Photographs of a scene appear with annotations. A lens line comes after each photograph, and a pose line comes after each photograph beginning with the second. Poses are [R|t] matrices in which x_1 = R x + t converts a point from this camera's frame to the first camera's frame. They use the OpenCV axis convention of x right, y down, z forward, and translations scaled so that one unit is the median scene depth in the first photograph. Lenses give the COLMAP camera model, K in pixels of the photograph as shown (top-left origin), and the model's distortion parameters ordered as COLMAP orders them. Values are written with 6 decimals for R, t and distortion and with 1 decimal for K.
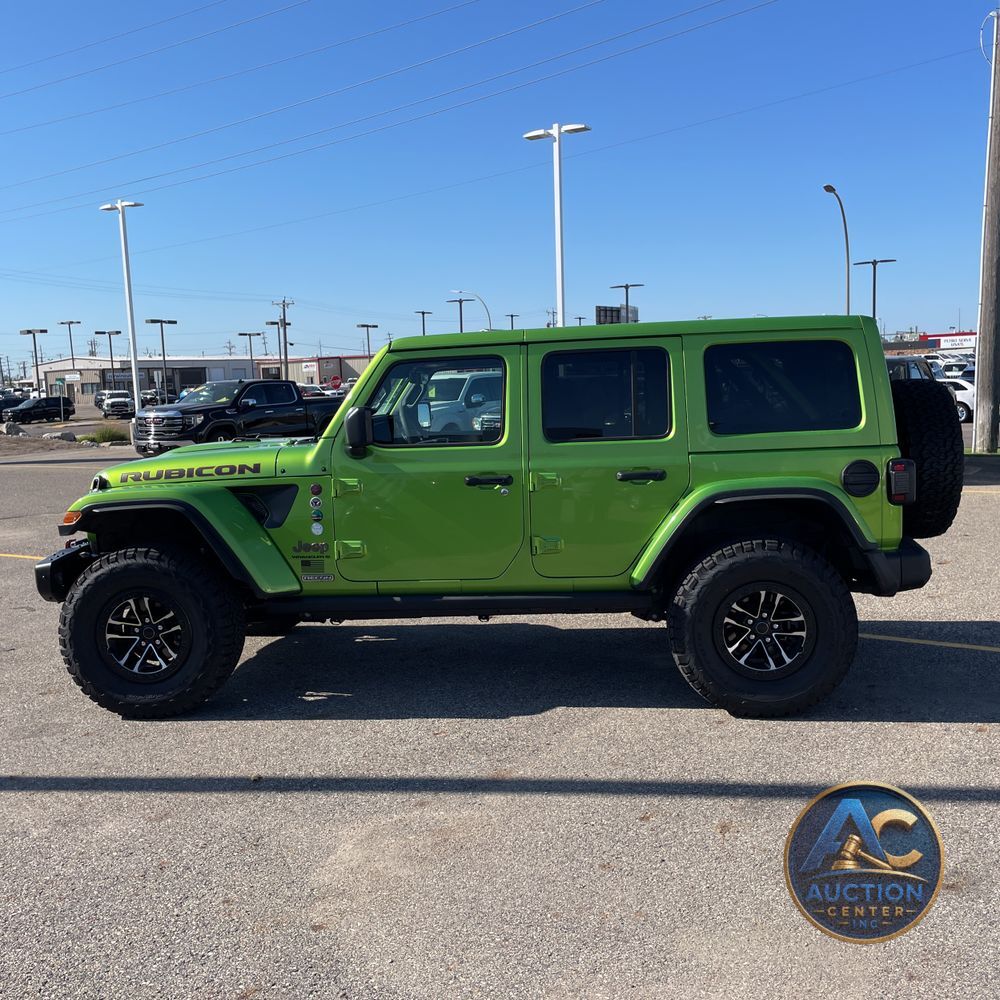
lens RADIAL K [[1013.5, 0, 482.2], [0, 1013.5, 501.7], [0, 0, 1]] dist [0.039889, 0.000000]
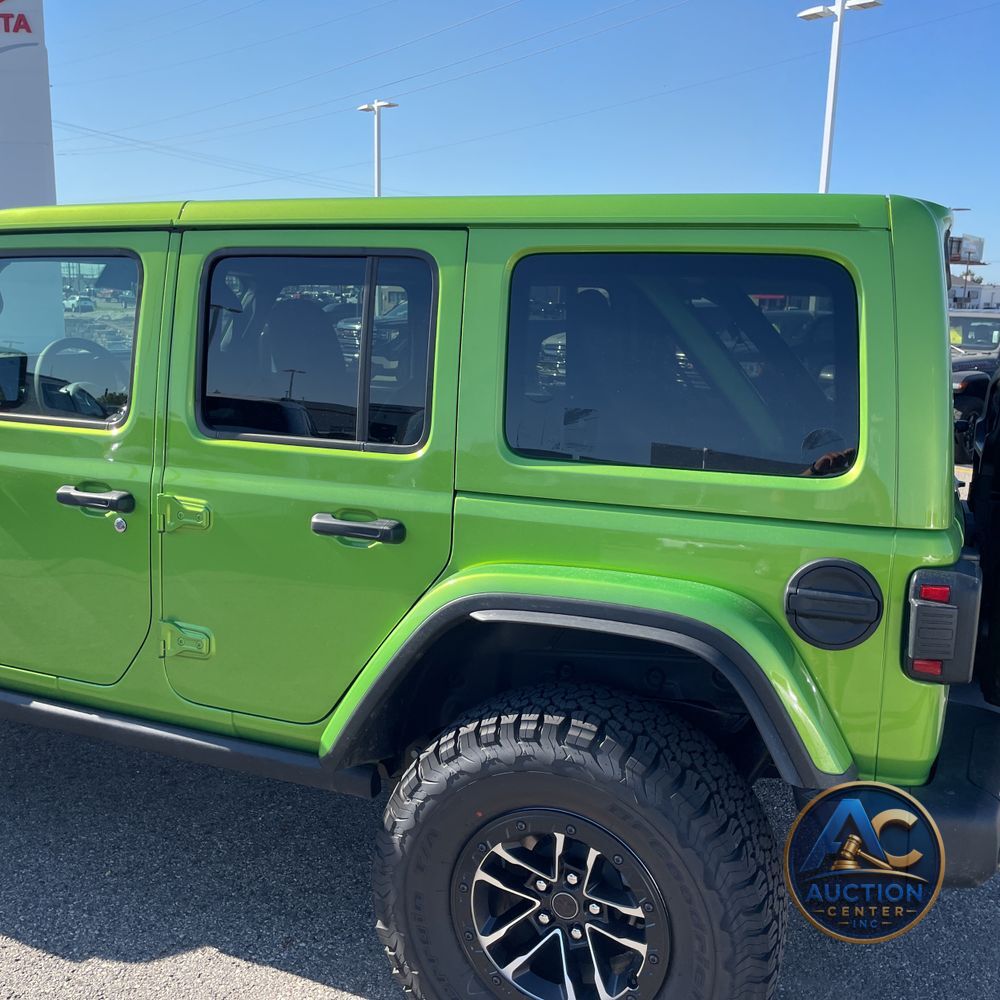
lens RADIAL K [[1013.5, 0, 498.5], [0, 1013.5, 496.9], [0, 0, 1]] dist [0.039889, 0.000000]
pose [[0.958435, 0.113269, -0.261863, 0.332829], [-0.095087, 0.992157, 0.081133, -0.082195], [0.268999, -0.052861, 0.961689, 0.558500]]
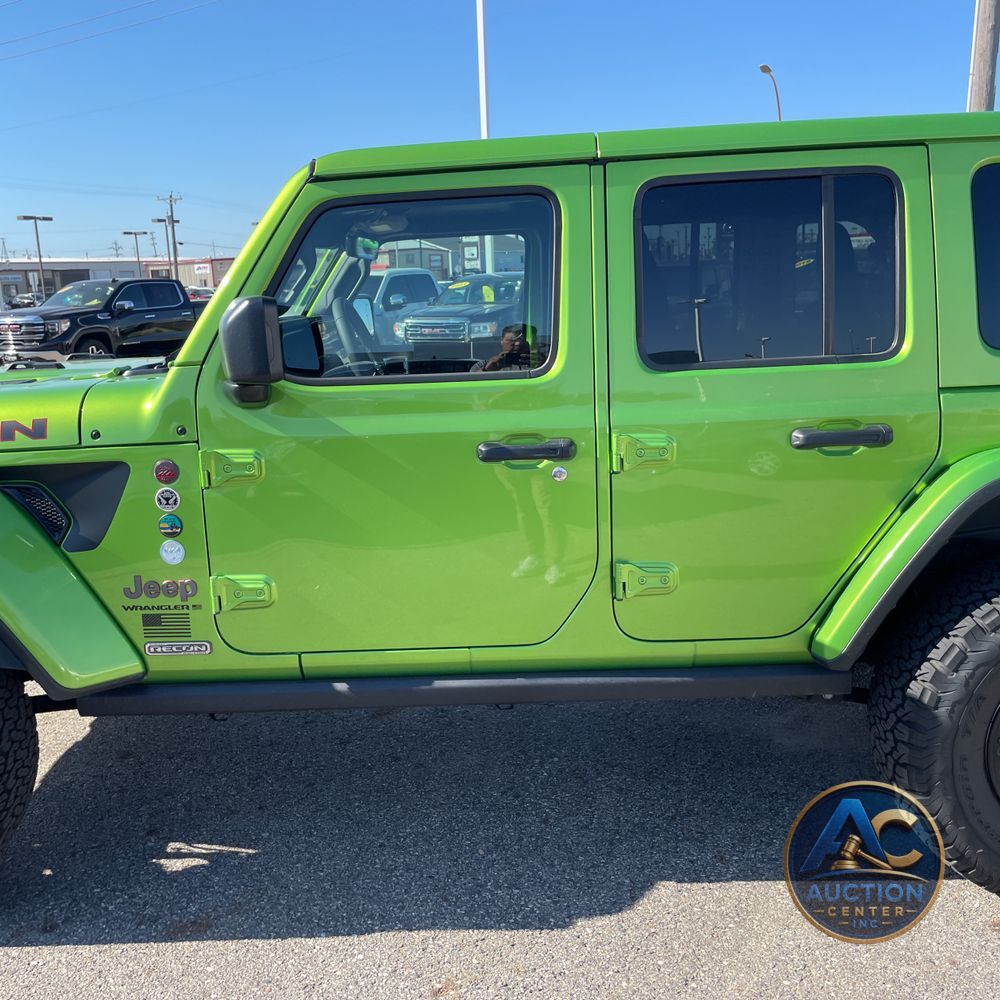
lens RADIAL K [[1013.5, 0, 480.2], [0, 1013.5, 497.0], [0, 0, 1]] dist [0.039889, 0.000000]
pose [[0.995765, -0.021494, 0.089391, -0.059737], [0.013599, 0.996026, 0.088017, -0.041735], [-0.090928, -0.086428, 0.992100, 0.514884]]
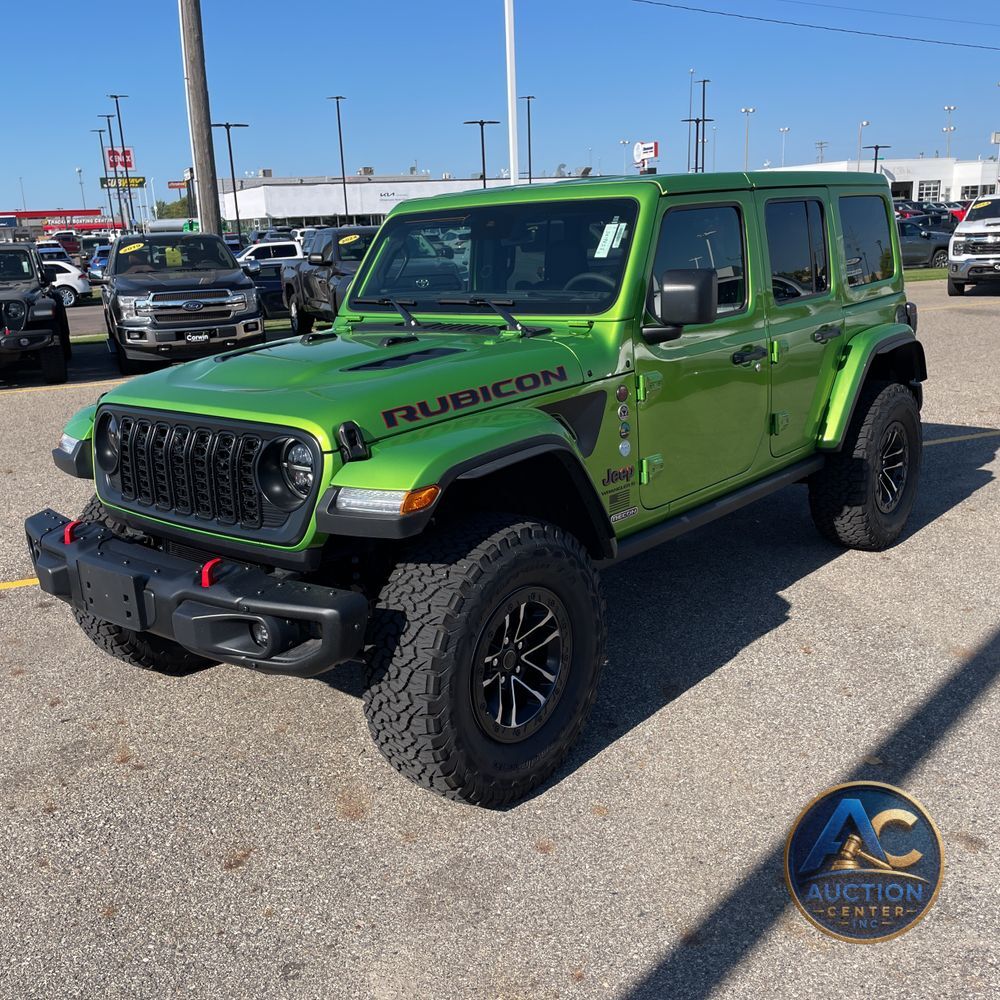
lens RADIAL K [[1013.5, 0, 500.2], [0, 1013.5, 494.1], [0, 0, 1]] dist [0.039889, 0.000000]
pose [[0.589294, -0.199601, 0.782874, -0.806224], [0.119340, 0.979877, 0.159998, -0.068873], [-0.799056, -0.000858, 0.601256, 0.651073]]
